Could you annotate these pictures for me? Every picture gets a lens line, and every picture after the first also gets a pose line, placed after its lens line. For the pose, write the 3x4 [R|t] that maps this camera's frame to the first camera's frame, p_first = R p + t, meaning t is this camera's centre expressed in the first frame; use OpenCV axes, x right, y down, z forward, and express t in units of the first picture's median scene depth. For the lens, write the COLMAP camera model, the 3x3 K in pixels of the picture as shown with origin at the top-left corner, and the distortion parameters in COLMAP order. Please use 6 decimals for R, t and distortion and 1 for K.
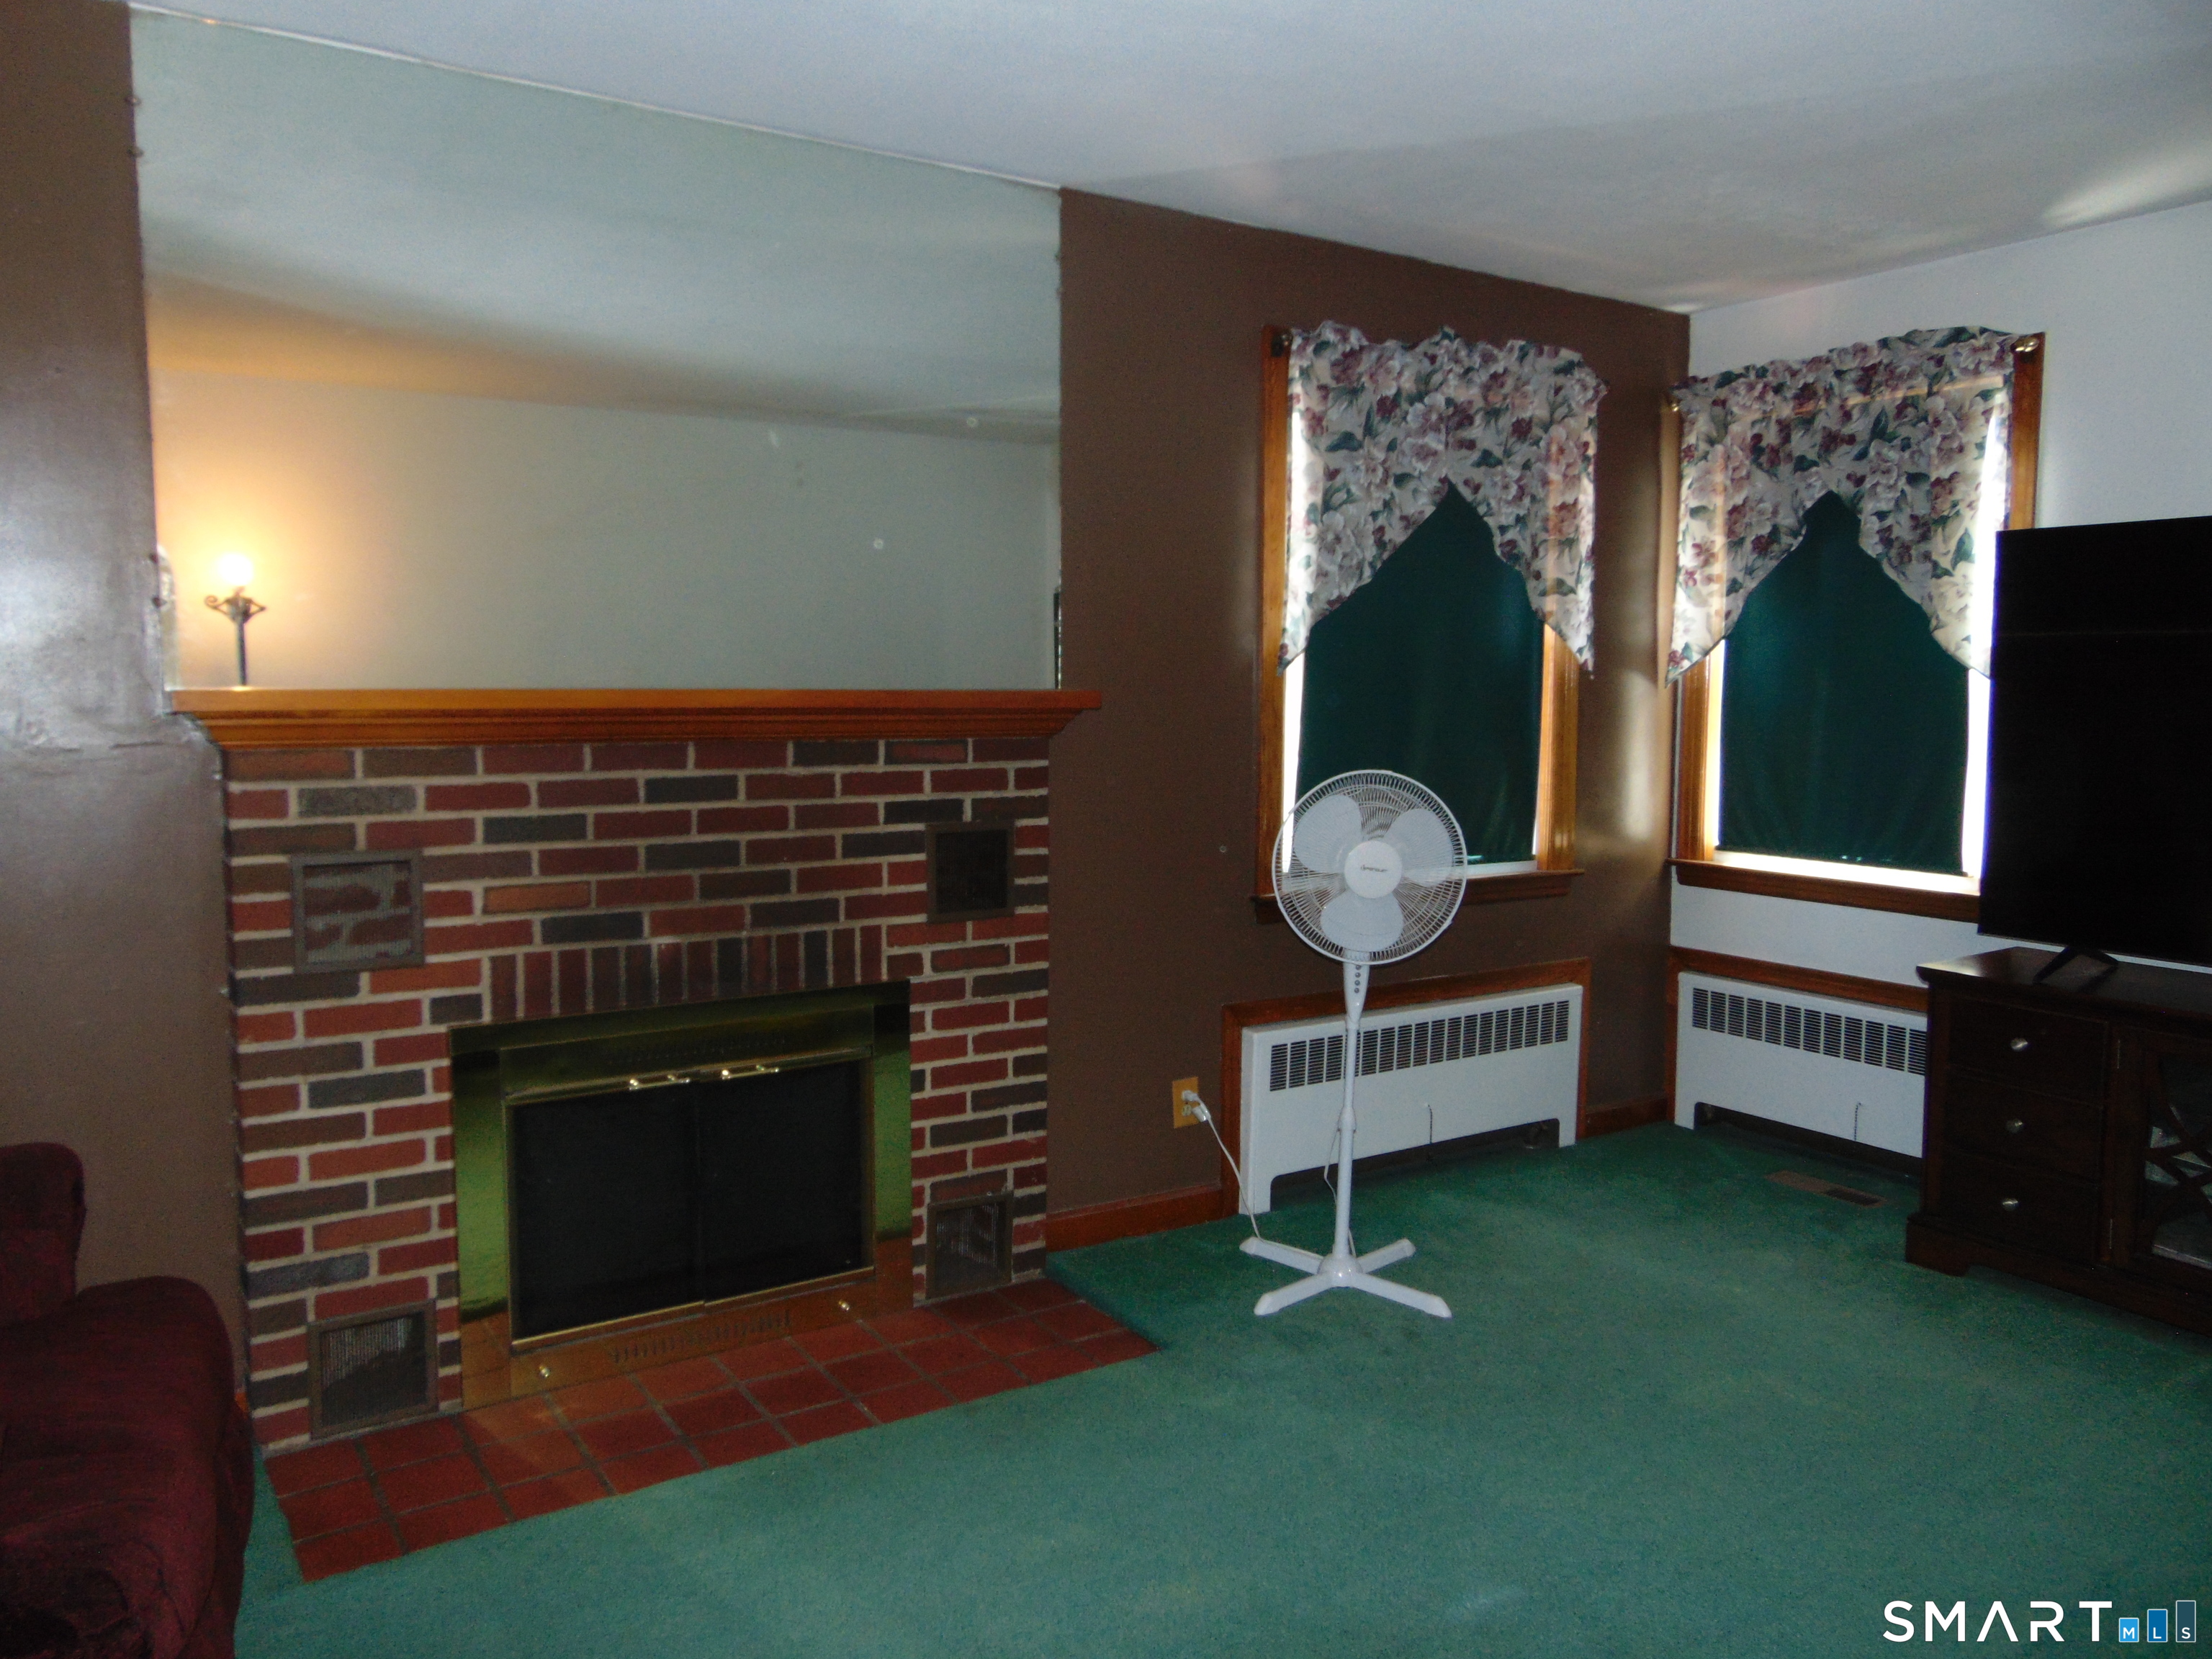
lens RADIAL K [[1661.1, 0, 1100.9], [0, 1661.1, 821.1], [0, 0, 1]] dist [-0.039528, 0.084255]
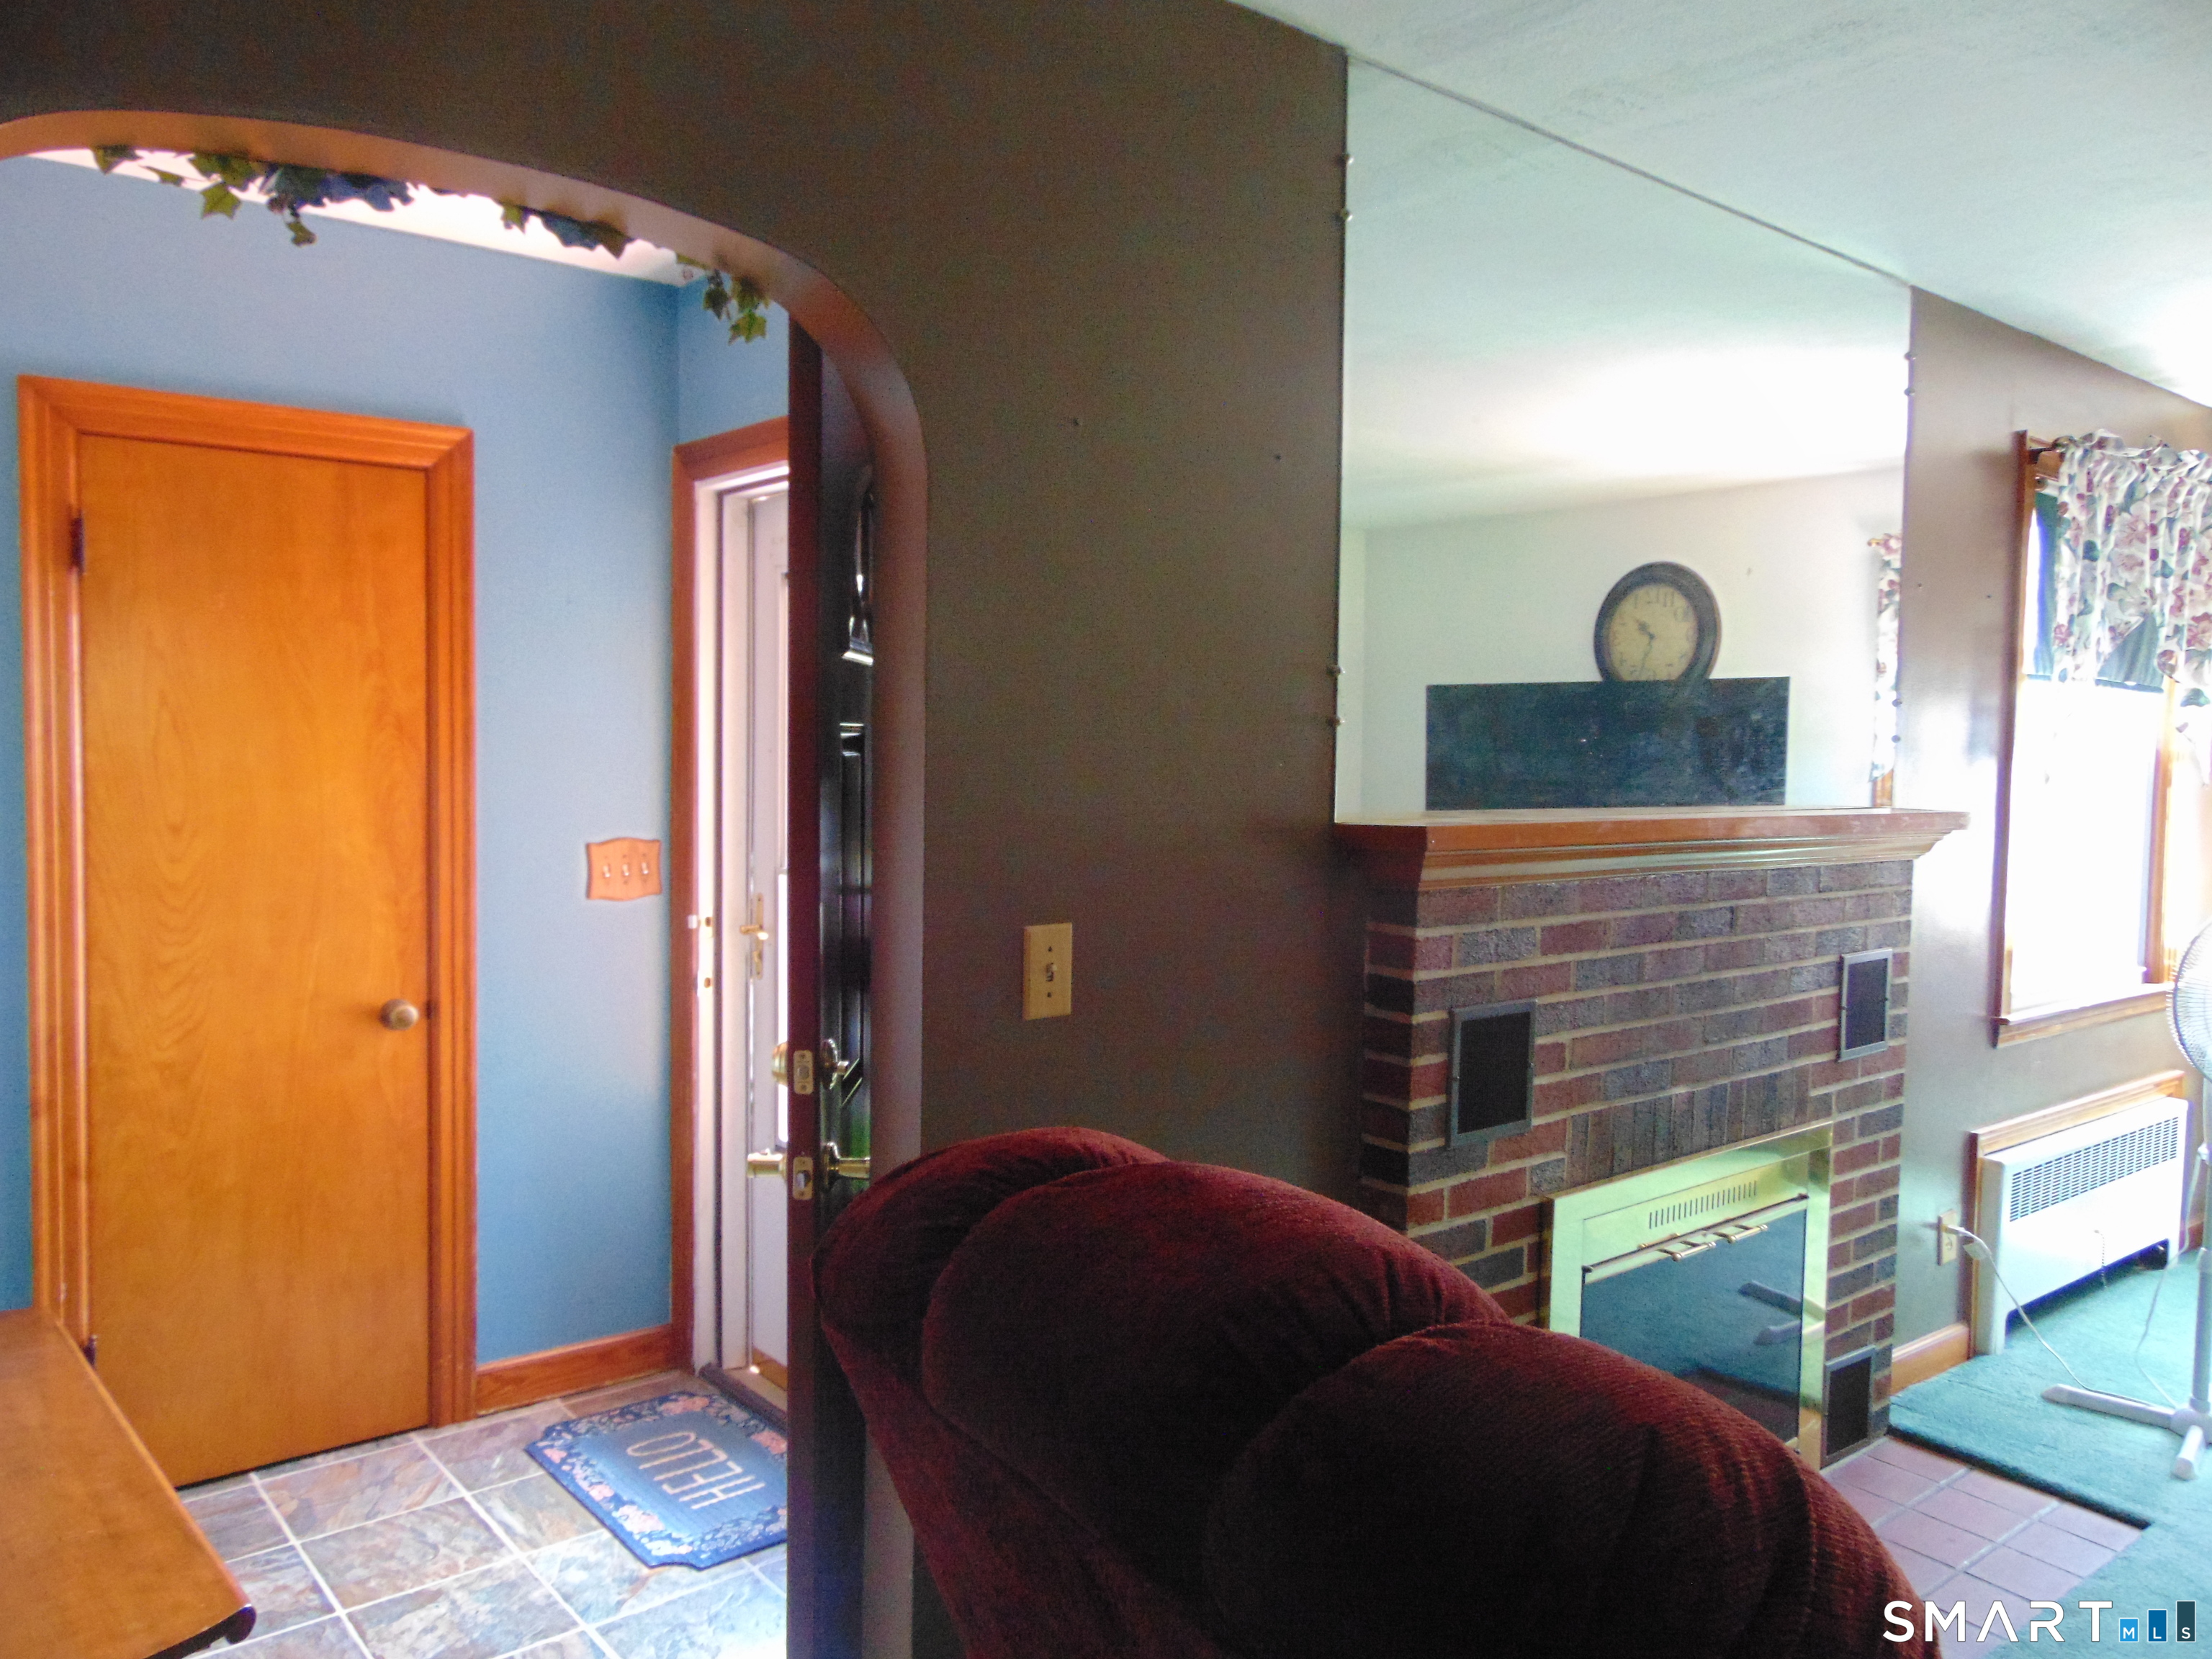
lens RADIAL K [[1661.1, 0, 1100.9], [0, 1661.1, 821.1], [0, 0, 1]] dist [-0.039528, 0.084255]
pose [[0.994307, 0.006573, 0.106352, -0.482994], [-0.002272, 0.999176, -0.040513, -0.027143], [-0.106531, 0.040041, 0.993503, 0.091643]]
